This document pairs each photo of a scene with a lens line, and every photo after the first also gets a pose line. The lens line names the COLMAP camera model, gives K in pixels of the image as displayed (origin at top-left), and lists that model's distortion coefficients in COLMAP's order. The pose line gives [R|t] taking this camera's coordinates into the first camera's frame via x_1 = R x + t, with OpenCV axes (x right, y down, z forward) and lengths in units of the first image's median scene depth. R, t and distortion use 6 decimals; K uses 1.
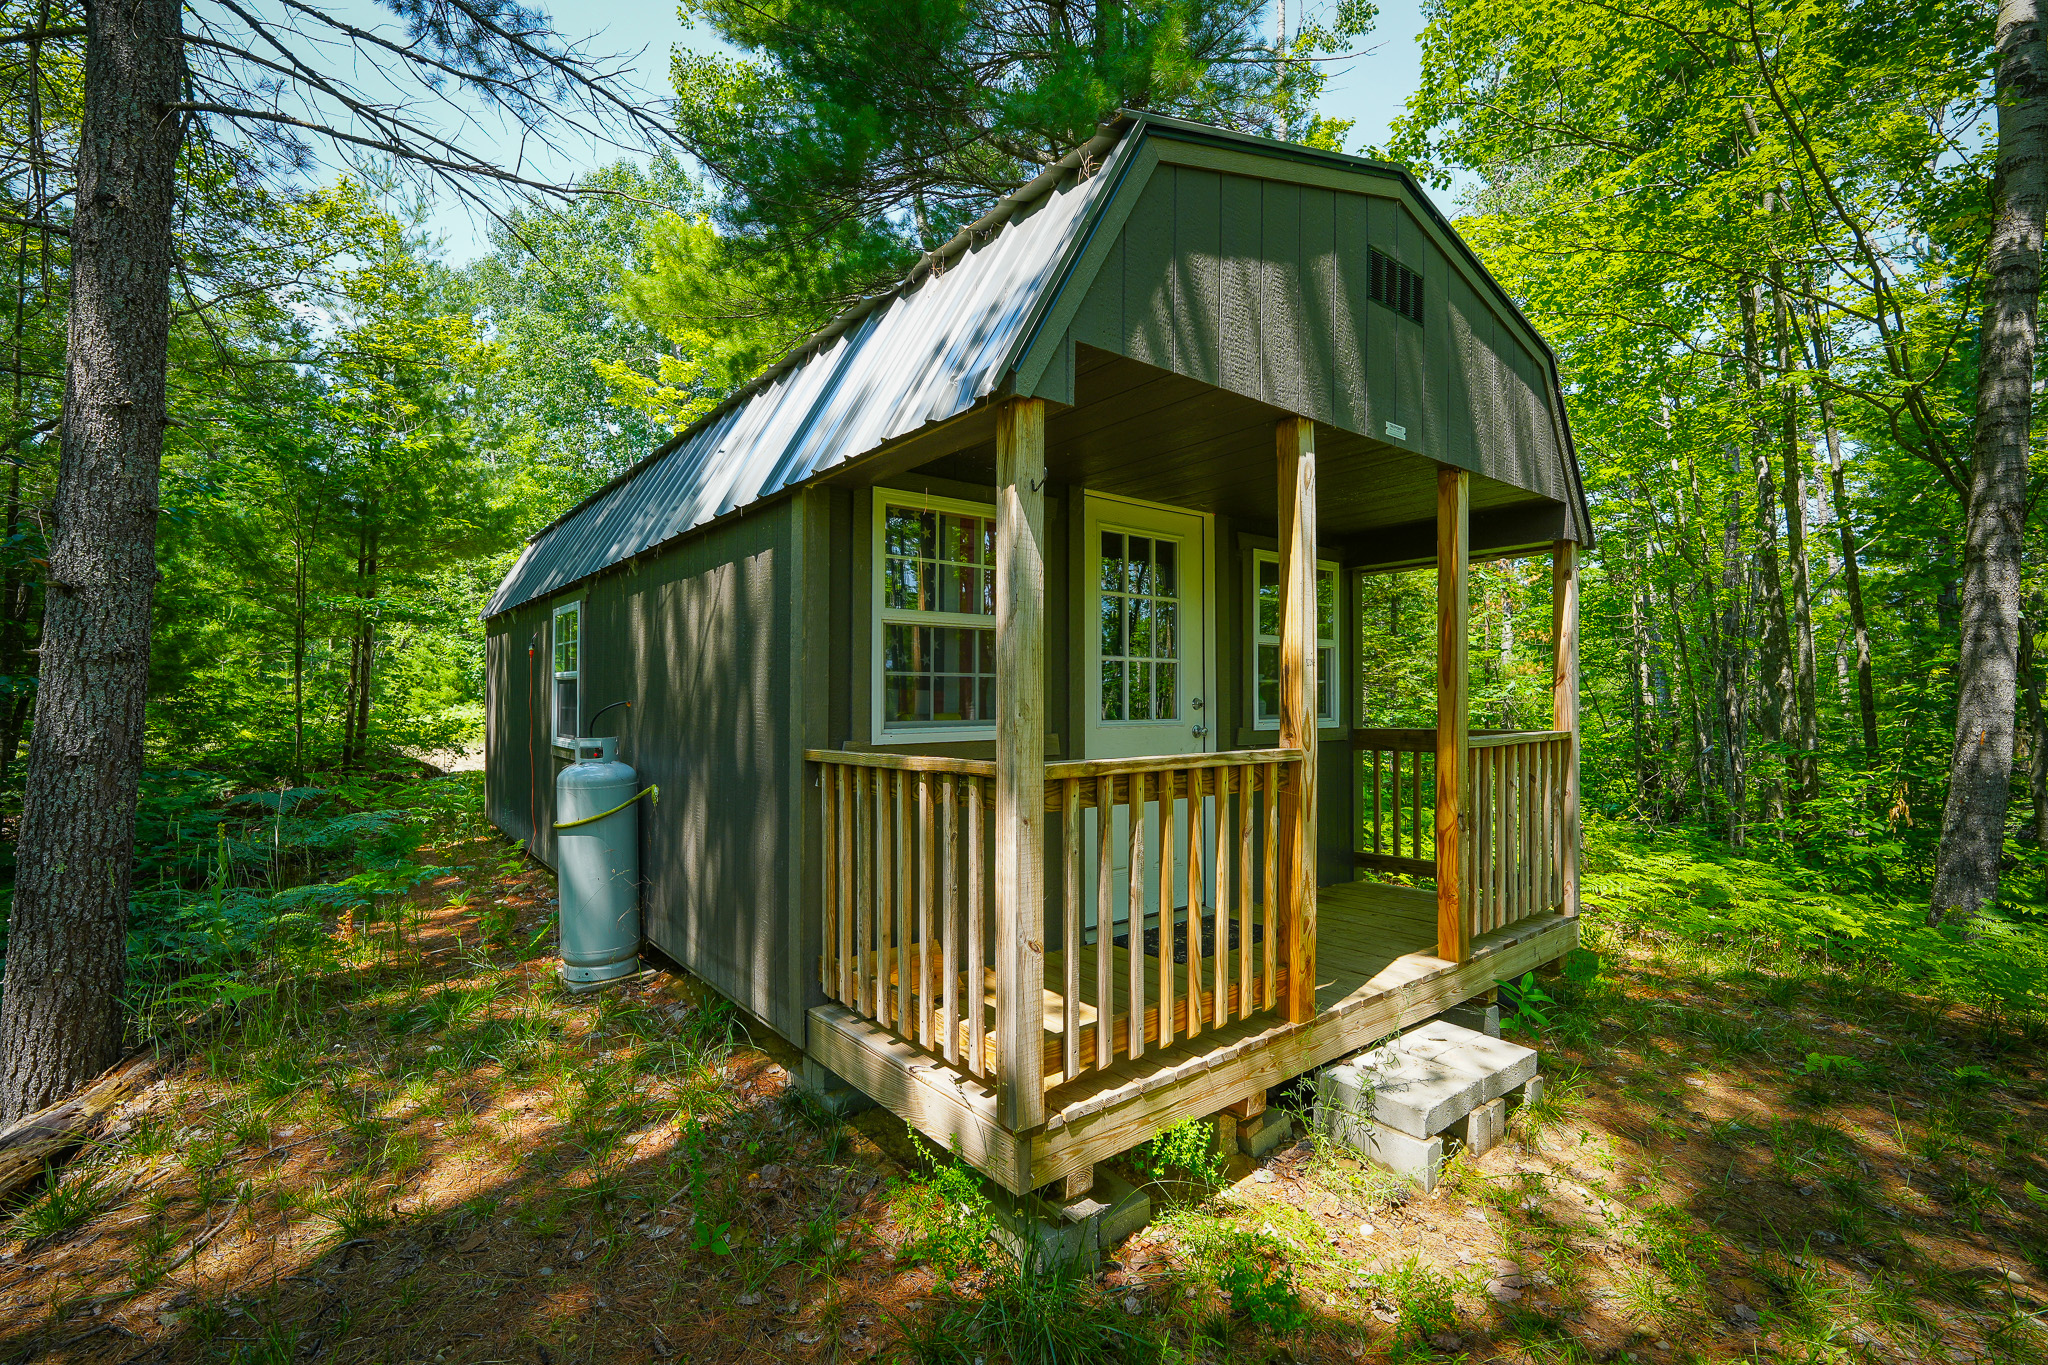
lens RADIAL K [[906.8, 0, 1021.0], [0, 906.8, 682.2], [0, 0, 1]] dist [-0.018007, 0.007486]
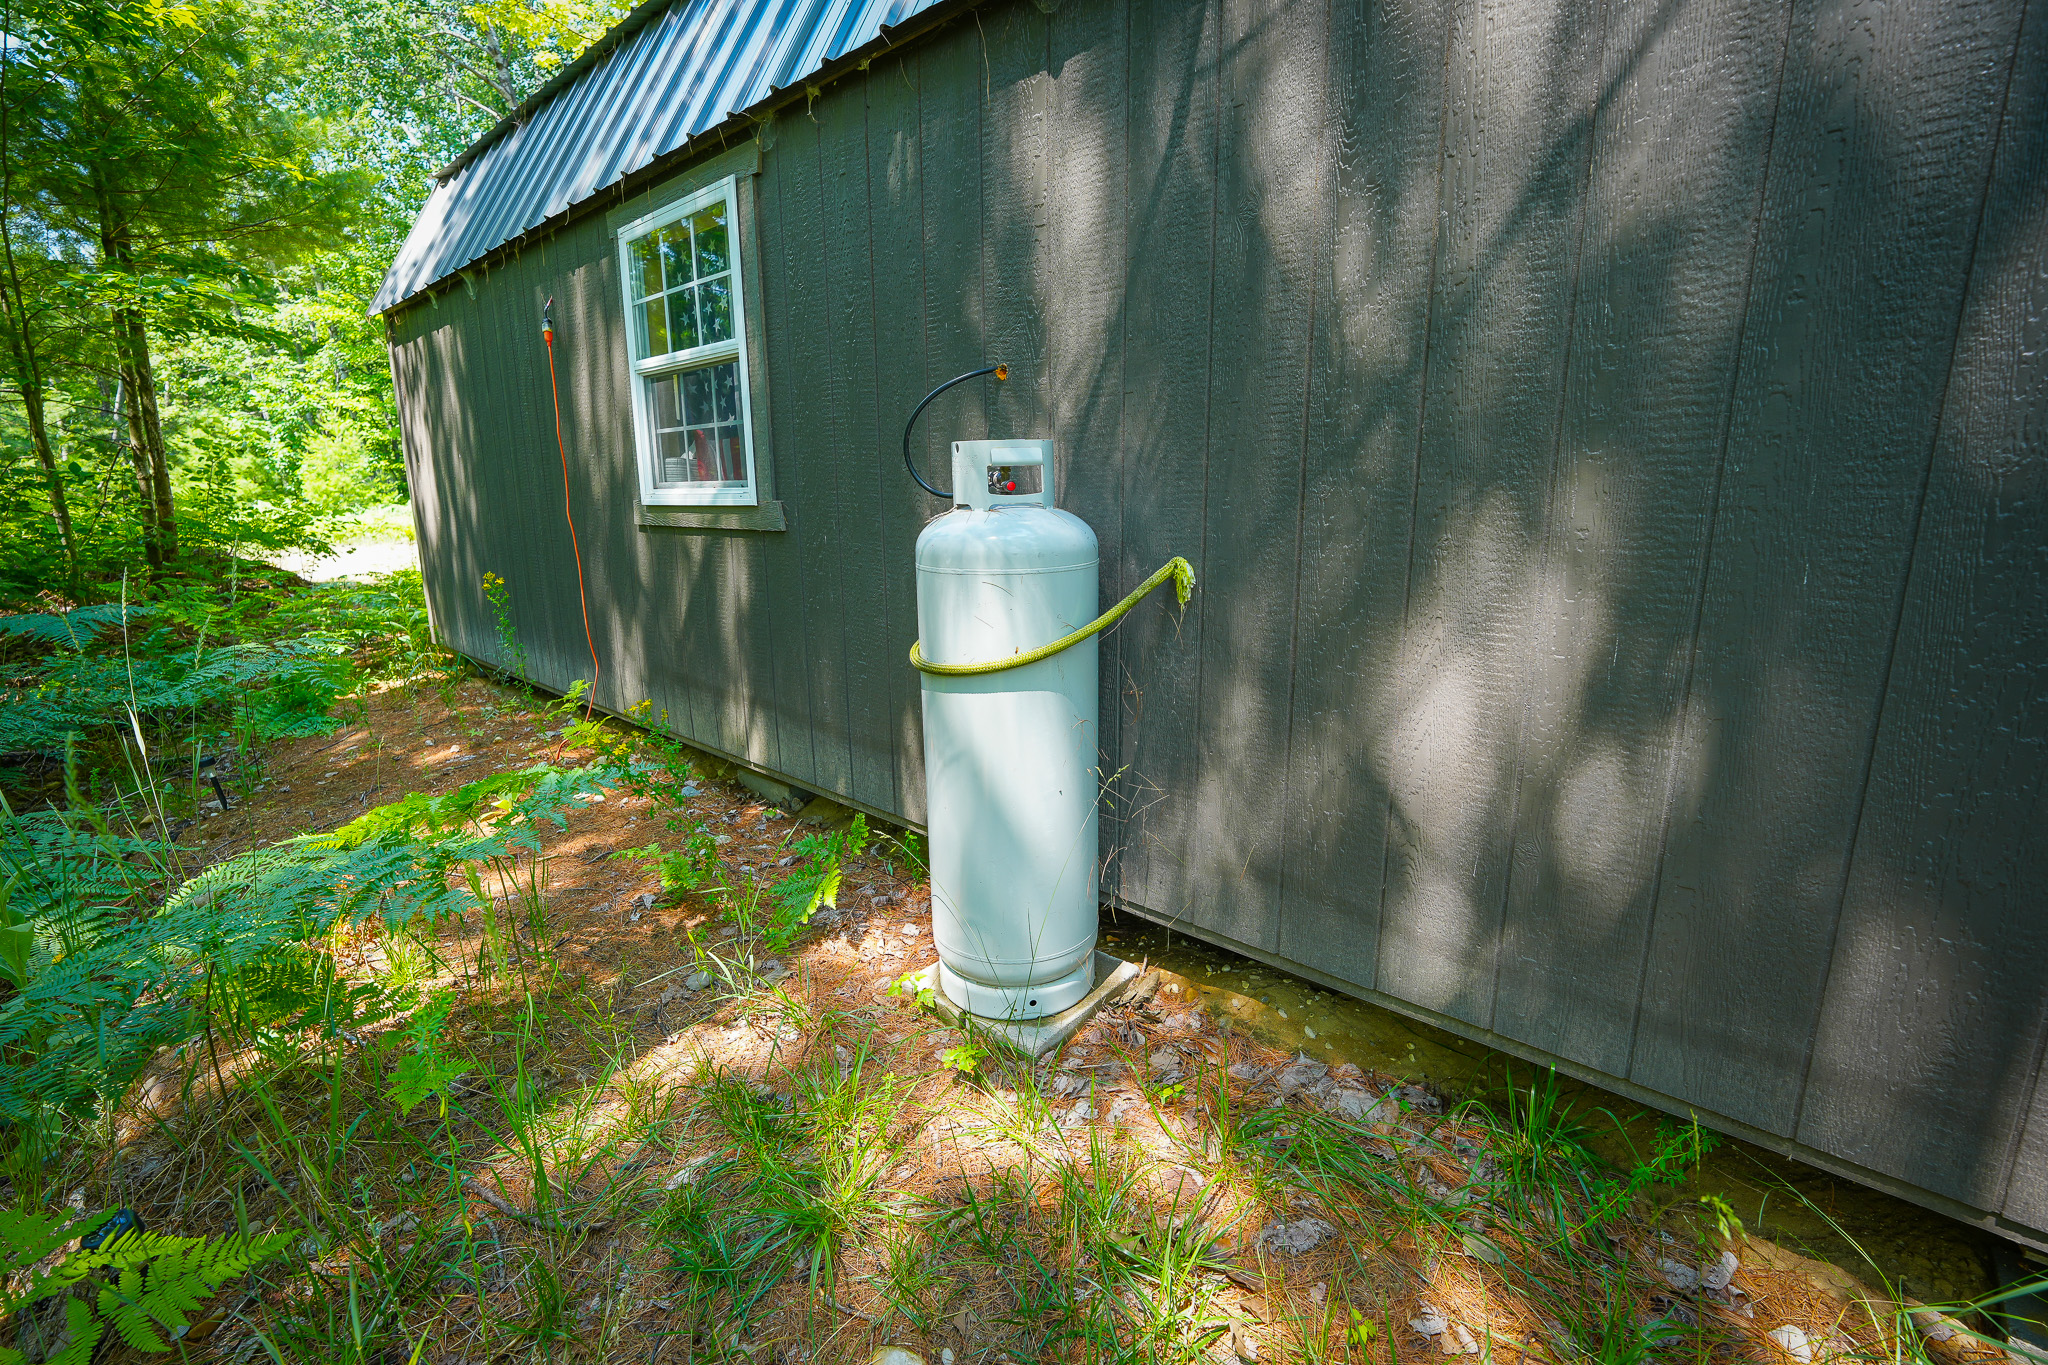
lens RADIAL K [[906.8, 0, 1018.4], [0, 906.8, 685.8], [0, 0, 1]] dist [-0.018007, 0.007486]
pose [[0.988884, -0.043142, 0.142291, -0.195270], [0.010058, 0.974197, 0.225476, 0.027967], [-0.148347, -0.221538, 0.963802, 0.221755]]
